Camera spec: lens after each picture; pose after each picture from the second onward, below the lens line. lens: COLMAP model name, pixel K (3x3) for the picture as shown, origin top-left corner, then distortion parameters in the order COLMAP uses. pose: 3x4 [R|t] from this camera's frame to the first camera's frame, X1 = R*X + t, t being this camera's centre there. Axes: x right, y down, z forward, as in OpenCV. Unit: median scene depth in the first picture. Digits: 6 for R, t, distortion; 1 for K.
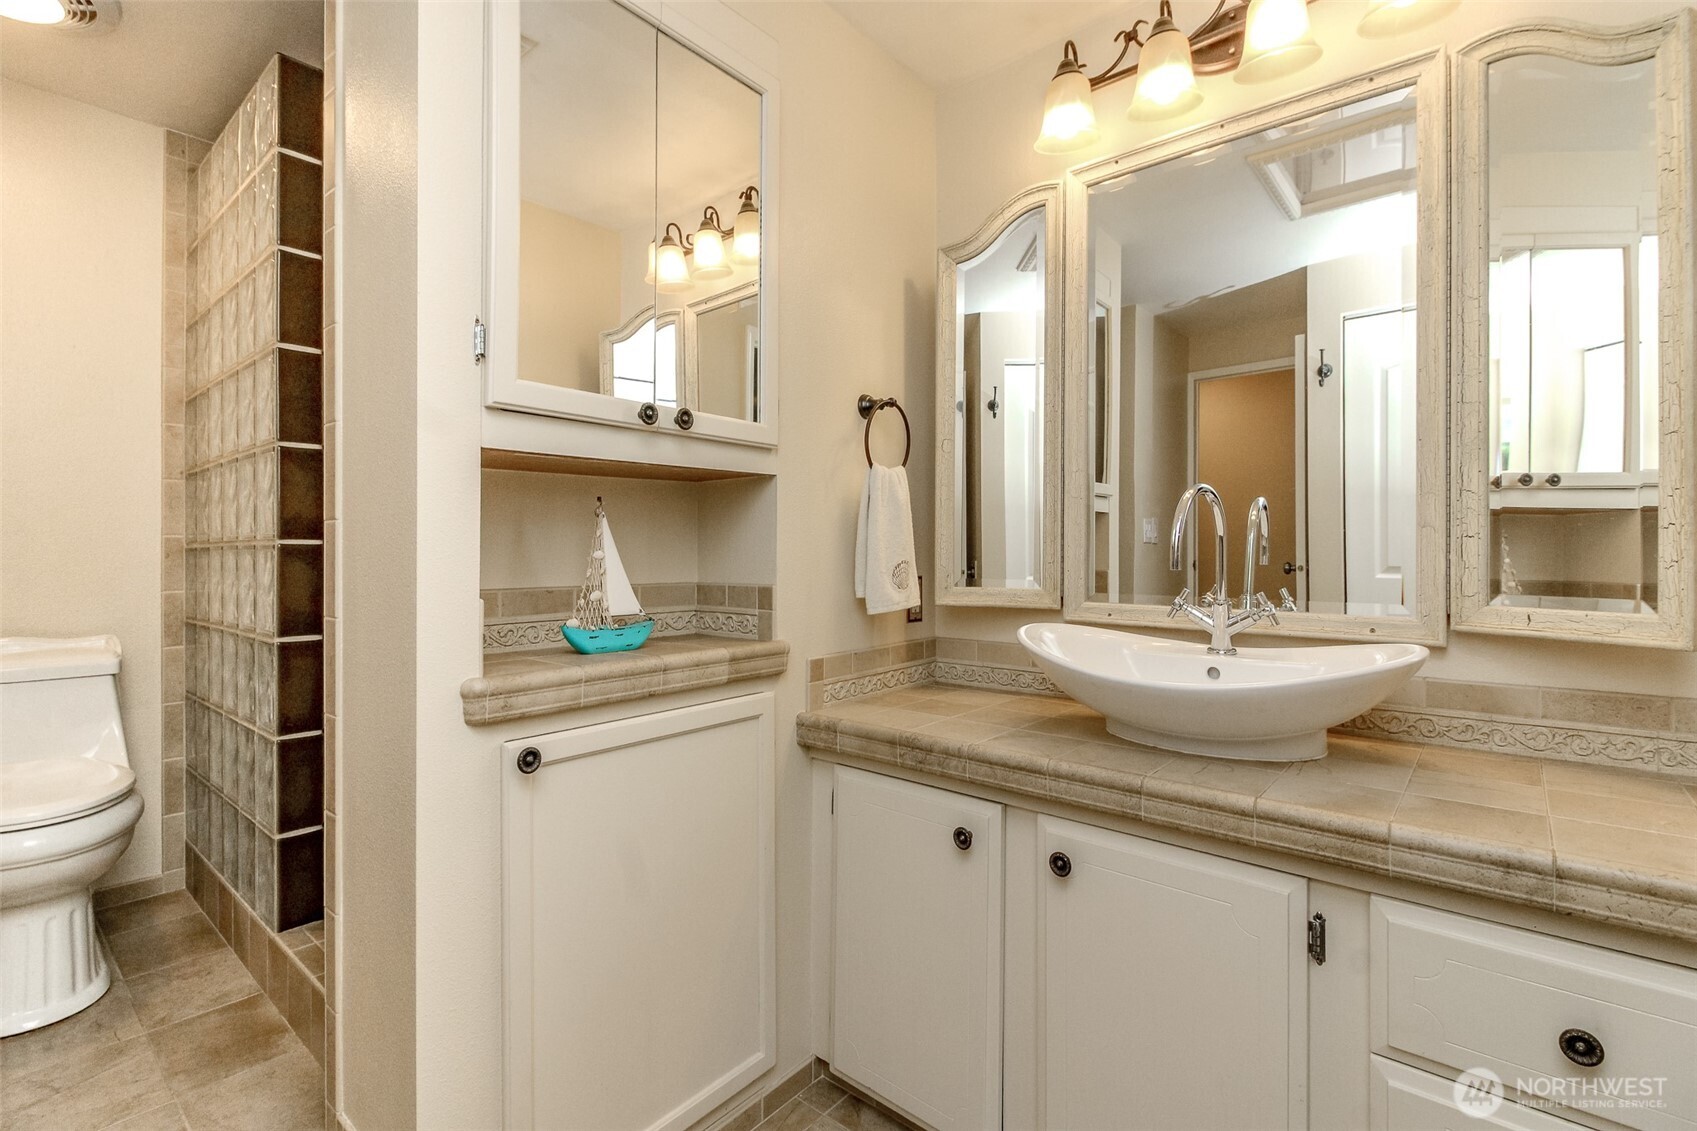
lens RADIAL K [[770.9, 0, 843.1], [0, 770.9, 557.9], [0, 0, 1]] dist [0.005780, -0.003391]
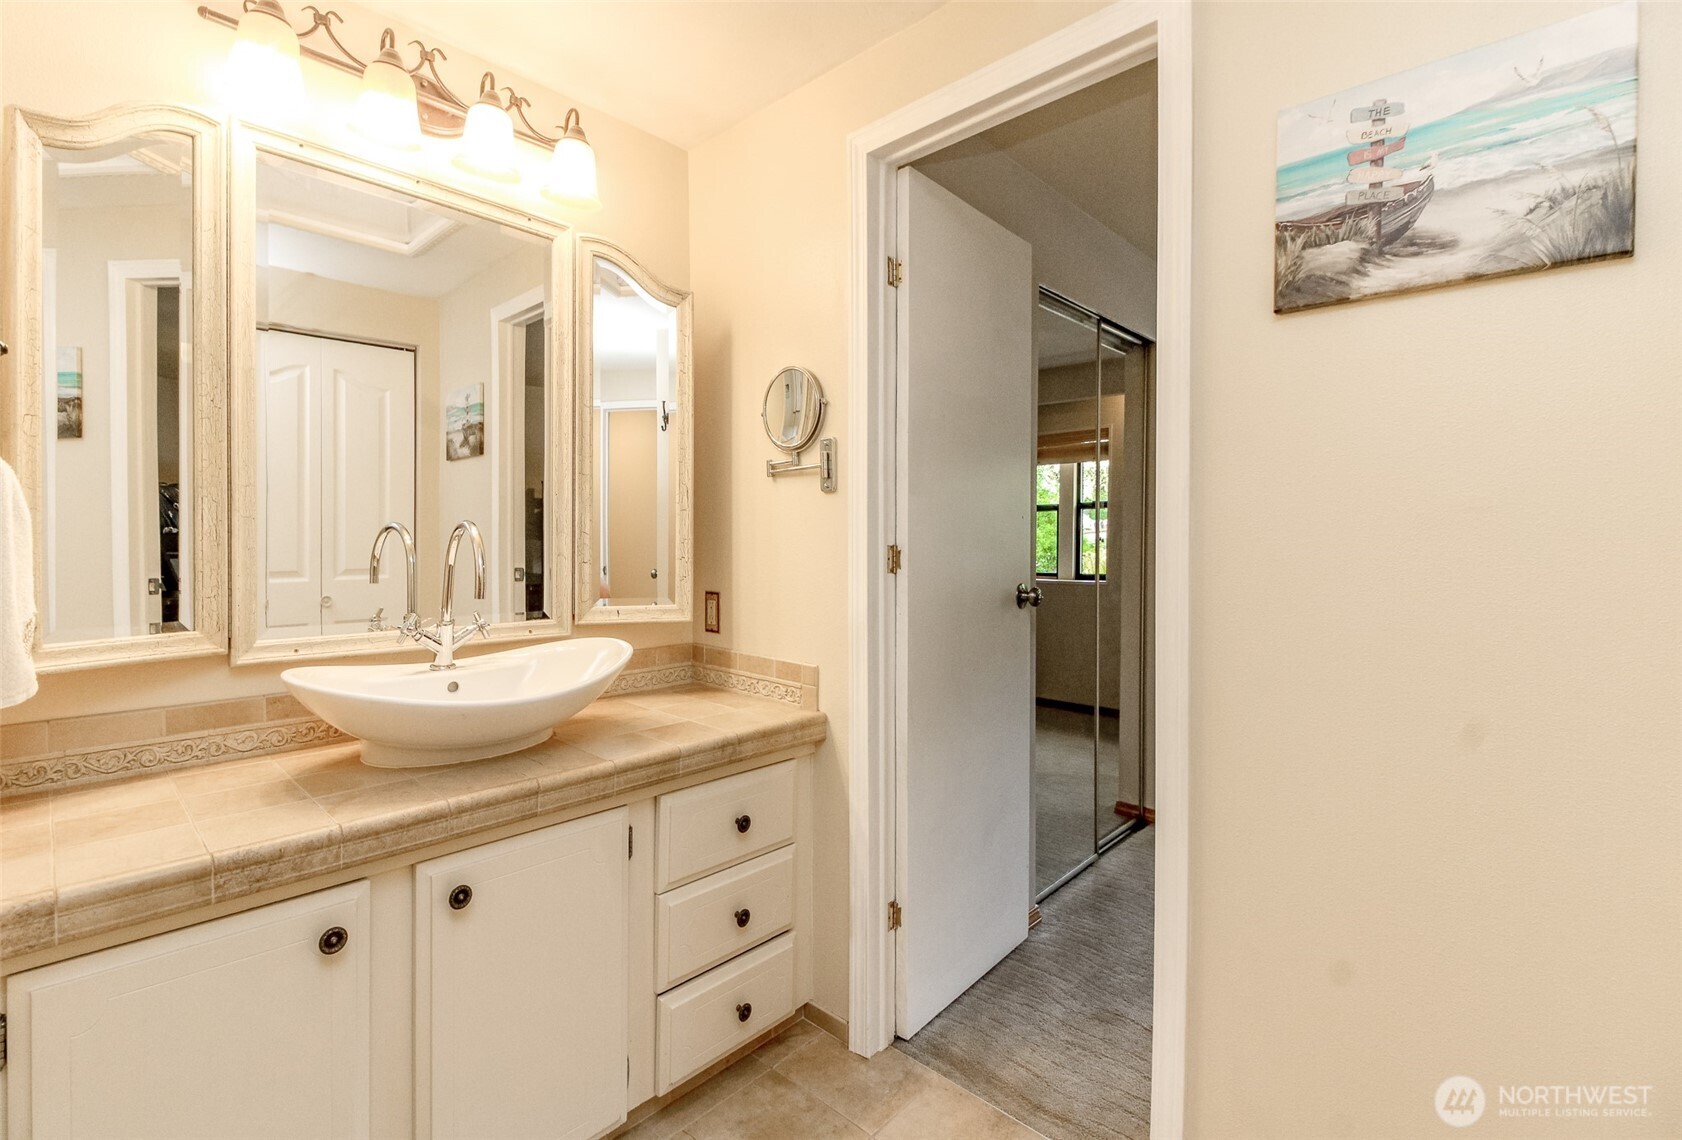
lens RADIAL K [[767.0, 0, 835.6], [0, 767.0, 558.1], [0, 0, 1]] dist [0.005378, -0.004876]
pose [[0.040919, -0.027690, 0.998779, -0.640482], [-0.001466, 0.999613, 0.027773, -0.073882], [-0.999161, -0.002601, 0.040862, 0.420951]]
